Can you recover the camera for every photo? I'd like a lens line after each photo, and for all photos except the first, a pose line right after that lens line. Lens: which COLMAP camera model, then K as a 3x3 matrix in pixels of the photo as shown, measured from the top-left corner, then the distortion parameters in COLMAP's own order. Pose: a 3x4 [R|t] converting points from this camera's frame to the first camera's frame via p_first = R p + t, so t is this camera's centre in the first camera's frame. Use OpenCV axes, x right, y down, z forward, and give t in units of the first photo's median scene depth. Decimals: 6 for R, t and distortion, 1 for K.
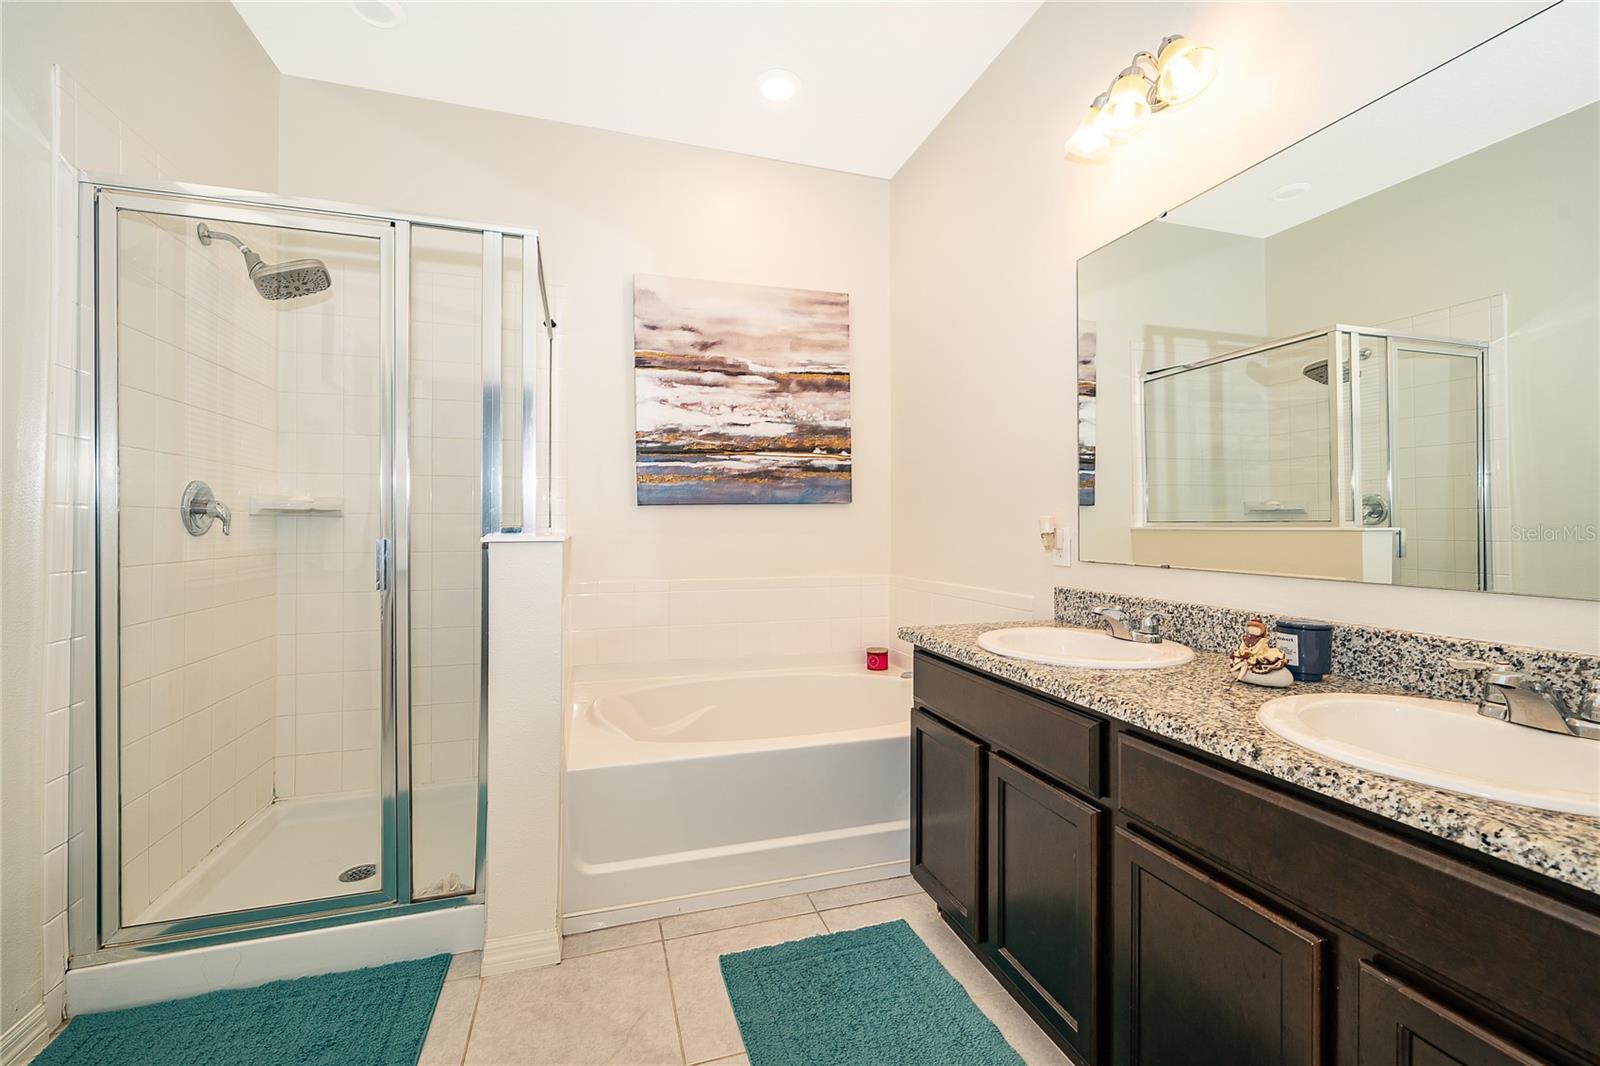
lens RADIAL K [[660.5, 0, 800.2], [0, 660.5, 522.6], [0, 0, 1]] dist [-0.000222, -0.001747]
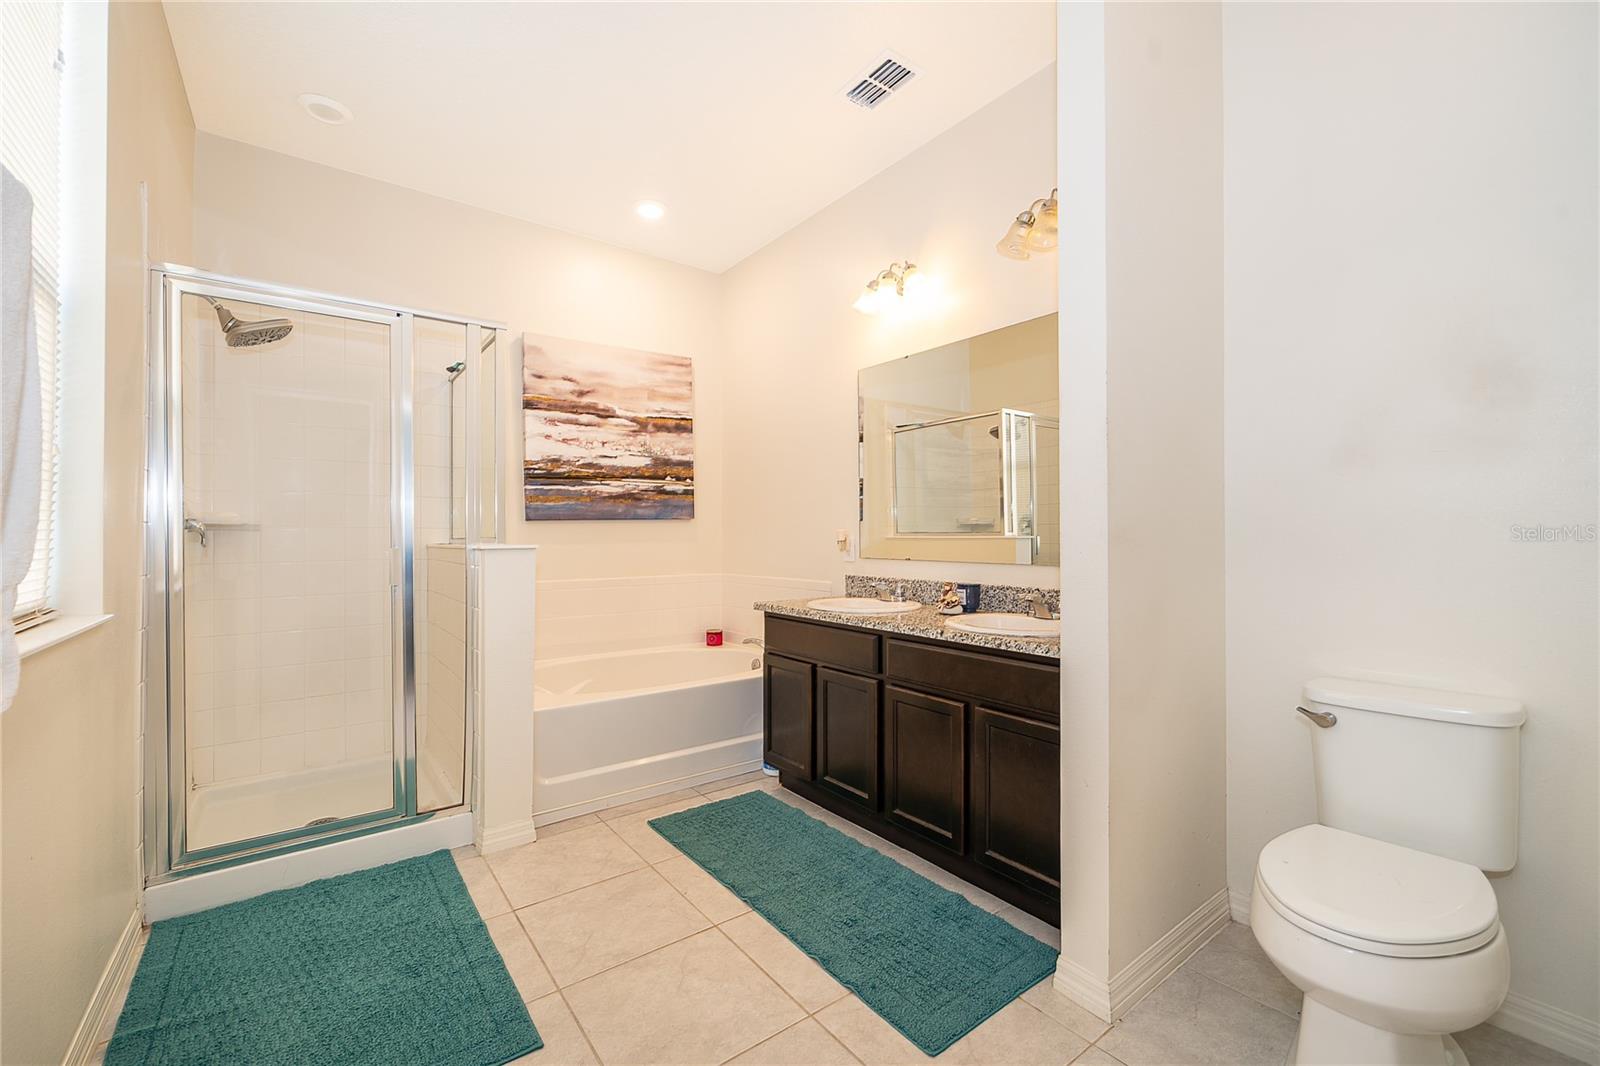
lens RADIAL K [[660.5, 0, 799.7], [0, 660.5, 532.7], [0, 0, 1]] dist [-0.000222, -0.001747]
pose [[0.942135, -0.003320, 0.335217, -0.259713], [0.003110, 0.999994, 0.001161, -0.005268], [-0.335219, -0.000051, 0.942140, -0.474088]]
